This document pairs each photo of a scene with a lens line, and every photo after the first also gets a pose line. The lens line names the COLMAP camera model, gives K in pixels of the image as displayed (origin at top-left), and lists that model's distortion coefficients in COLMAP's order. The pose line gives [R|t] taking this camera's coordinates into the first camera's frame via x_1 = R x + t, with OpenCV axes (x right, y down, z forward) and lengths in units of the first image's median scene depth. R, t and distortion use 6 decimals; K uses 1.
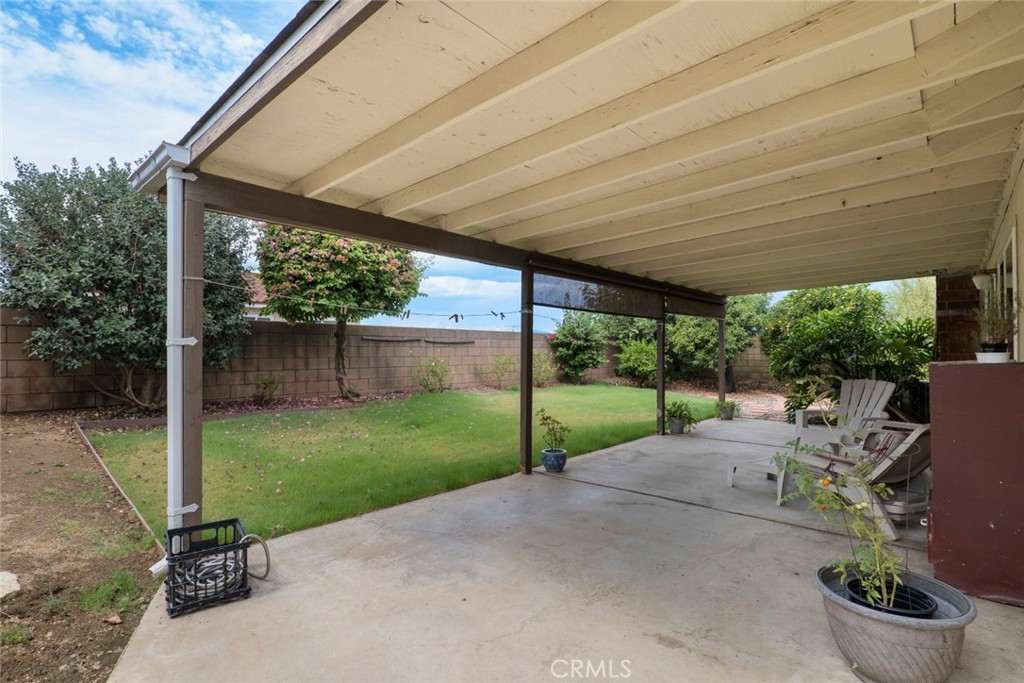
lens RADIAL K [[494.2, 0, 514.3], [0, 494.2, 345.7], [0, 0, 1]] dist [-0.012489, 0.001624]
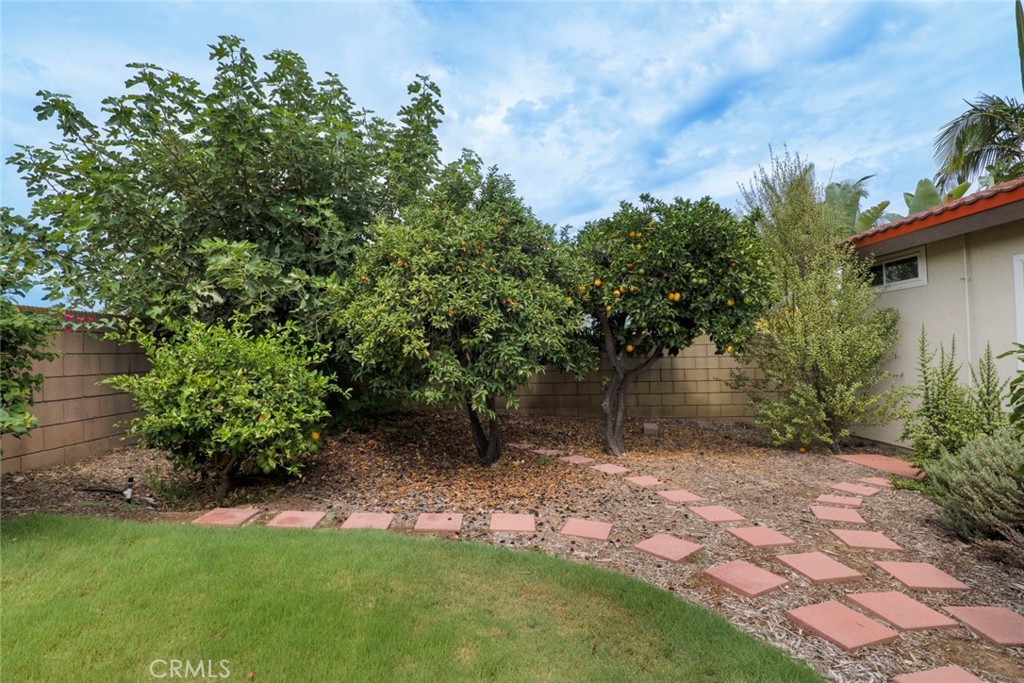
lens RADIAL K [[494.2, 0, 509.9], [0, 494.2, 343.5], [0, 0, 1]] dist [-0.012489, 0.001624]
pose [[0.735920, -0.009076, 0.677007, 0.193998], [0.015162, 0.999880, -0.003077, 0.004439], [-0.676898, 0.012529, 0.735970, 0.720049]]
